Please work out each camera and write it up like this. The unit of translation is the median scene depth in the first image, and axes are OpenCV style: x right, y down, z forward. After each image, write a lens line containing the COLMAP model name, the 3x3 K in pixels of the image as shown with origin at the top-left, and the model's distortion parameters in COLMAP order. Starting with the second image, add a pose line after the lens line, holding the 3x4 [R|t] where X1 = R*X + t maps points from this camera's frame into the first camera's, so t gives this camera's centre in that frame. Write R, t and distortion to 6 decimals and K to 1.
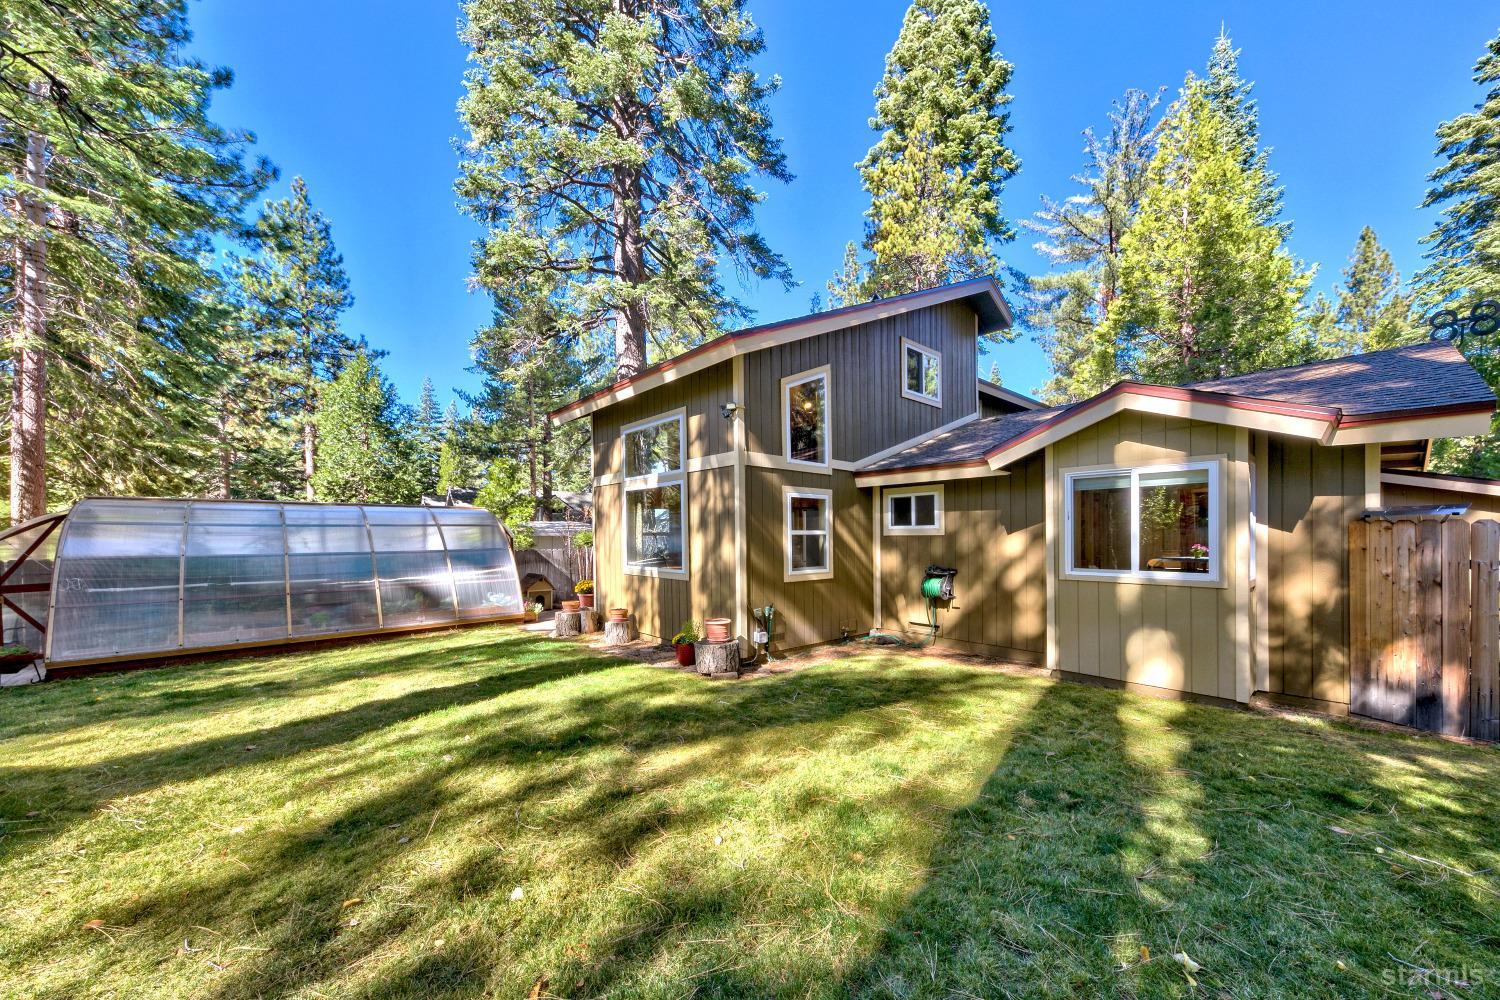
lens RADIAL K [[532.5, 0, 780.9], [0, 532.5, 536.9], [0, 0, 1]] dist [0.003208, -0.001158]
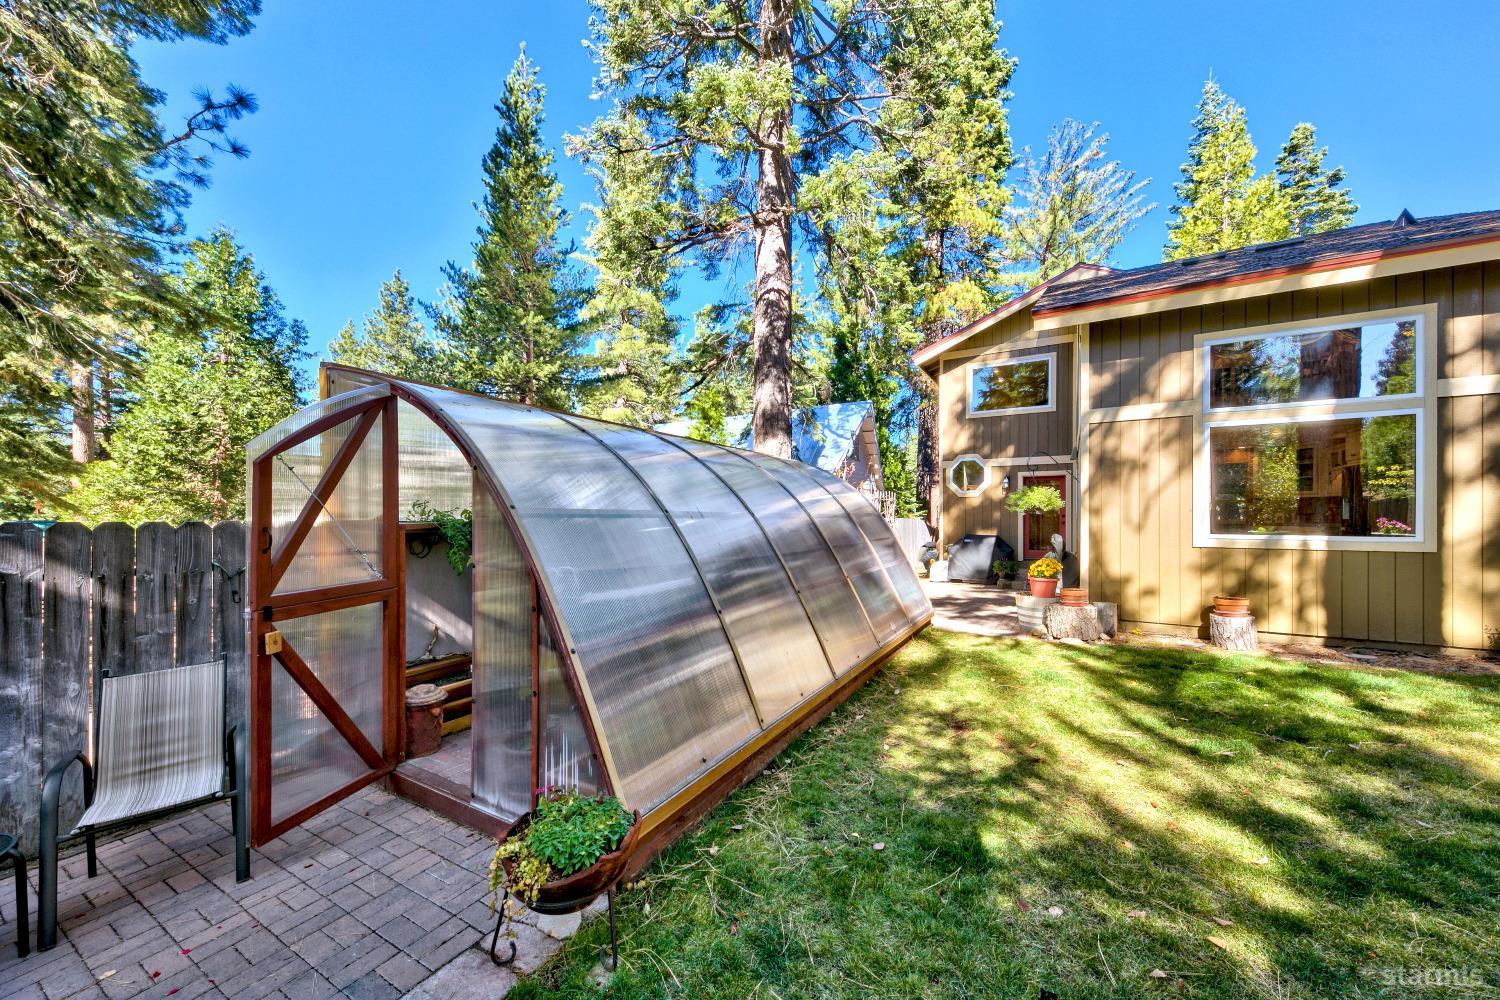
lens RADIAL K [[532.5, 0, 759.9], [0, 532.5, 513.8], [0, 0, 1]] dist [0.003208, -0.001158]
pose [[0.954179, 0.009930, 0.299071, -1.220780], [-0.005217, 0.999849, -0.016554, 0.047485], [-0.299190, 0.014235, 0.954087, 0.594079]]
